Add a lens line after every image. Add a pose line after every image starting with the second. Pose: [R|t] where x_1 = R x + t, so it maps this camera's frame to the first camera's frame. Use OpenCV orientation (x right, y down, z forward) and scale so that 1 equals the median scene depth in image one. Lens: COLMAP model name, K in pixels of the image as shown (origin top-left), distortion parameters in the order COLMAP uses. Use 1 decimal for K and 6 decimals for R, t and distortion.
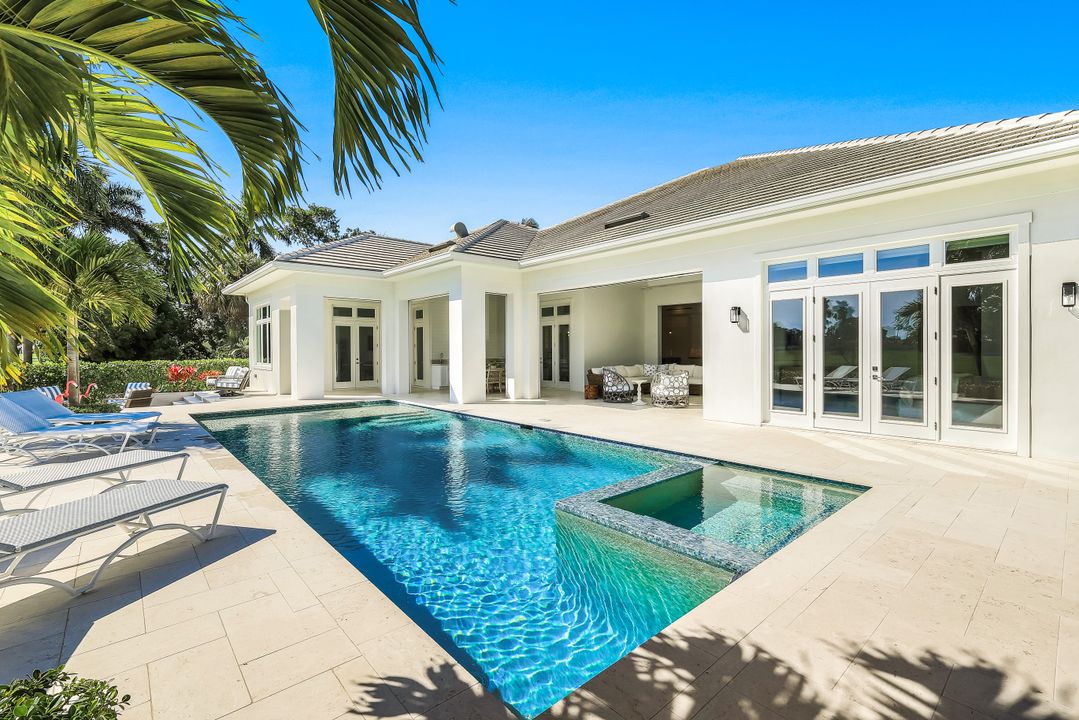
lens RADIAL K [[477.7, 0, 543.1], [0, 477.7, 352.8], [0, 0, 1]] dist [0.002798, 0.000285]
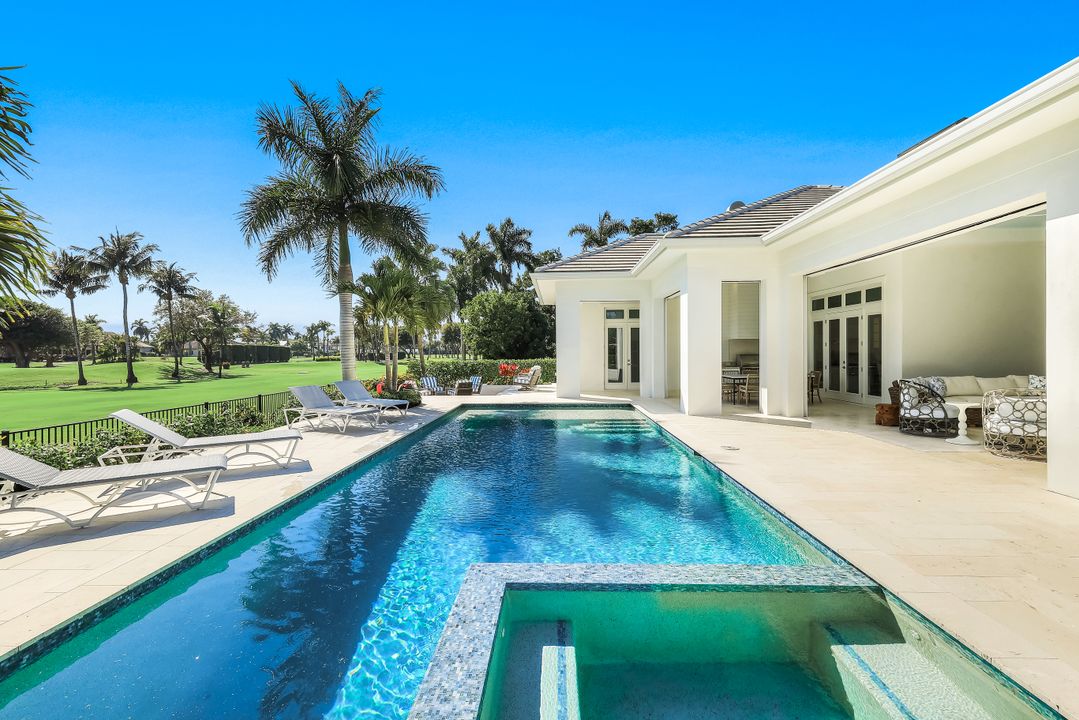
lens RADIAL K [[475.9, 0, 539.9], [0, 475.9, 350.4], [0, 0, 1]] dist [-0.000649, -0.000255]
pose [[0.722670, -0.002677, -0.691188, 0.214980], [-0.000658, 0.999989, -0.004560, -0.004212], [0.691193, 0.003751, 0.722660, 0.193397]]
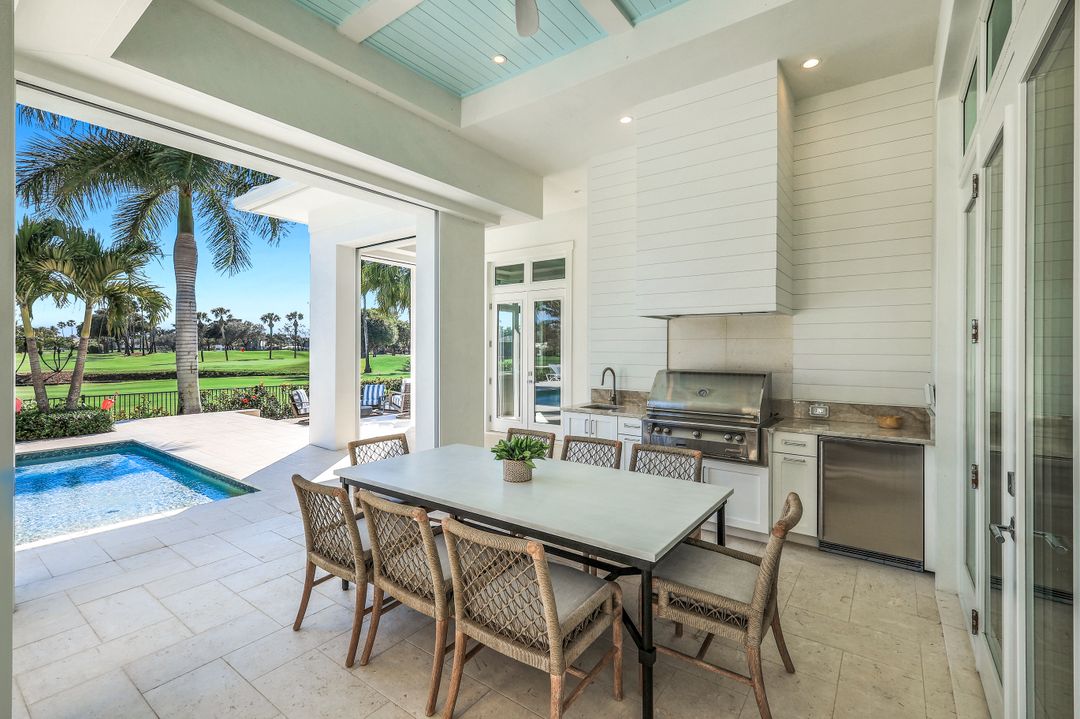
lens RADIAL K [[476.3, 0, 540.4], [0, 476.3, 349.9], [0, 0, 1]] dist [-0.000649, -0.000255]
pose [[0.216994, 0.005445, -0.976158, 0.083803], [-0.010939, 0.999935, 0.003145, -0.012760], [0.976112, 0.009996, 0.217039, 1.112071]]
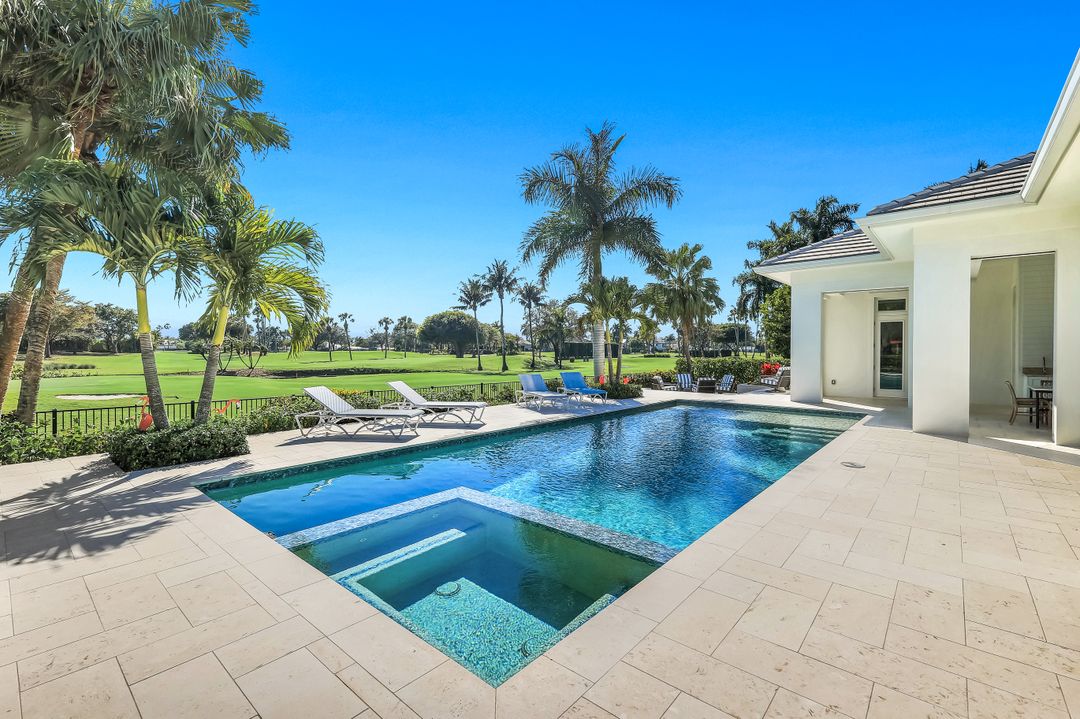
lens RADIAL K [[476.3, 0, 540.4], [0, 476.3, 349.9], [0, 0, 1]] dist [-0.000649, -0.000255]
pose [[0.127837, 0.004936, -0.991783, 0.412738], [-0.009582, 0.999947, 0.003742, -0.006607], [0.991749, 0.009025, 0.127877, 0.367411]]
